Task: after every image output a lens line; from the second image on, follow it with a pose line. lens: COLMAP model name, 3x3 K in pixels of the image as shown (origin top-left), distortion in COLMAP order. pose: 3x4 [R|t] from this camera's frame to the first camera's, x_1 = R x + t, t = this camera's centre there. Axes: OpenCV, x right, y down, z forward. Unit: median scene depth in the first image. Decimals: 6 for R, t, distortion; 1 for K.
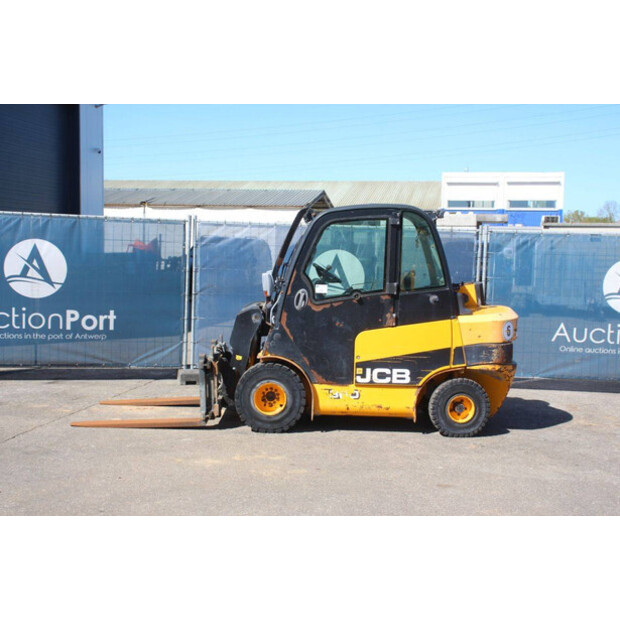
lens RADIAL K [[839.3, 0, 311.1], [0, 839.3, 308.7], [0, 0, 1]] dist [0.055544, 0.000000]
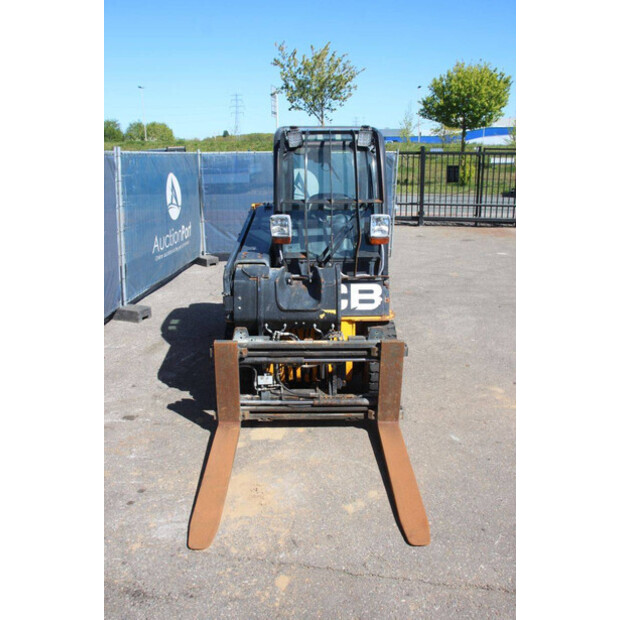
lens RADIAL K [[569.6, 0, 308.0], [0, 569.6, 309.5], [0, 0, 1]] dist [-0.062246, 0.000000]
pose [[0.010481, -0.288917, 0.957297, -0.590476], [0.086049, 0.954059, 0.286998, -0.116590], [-0.996236, 0.079366, 0.034860, 1.056230]]
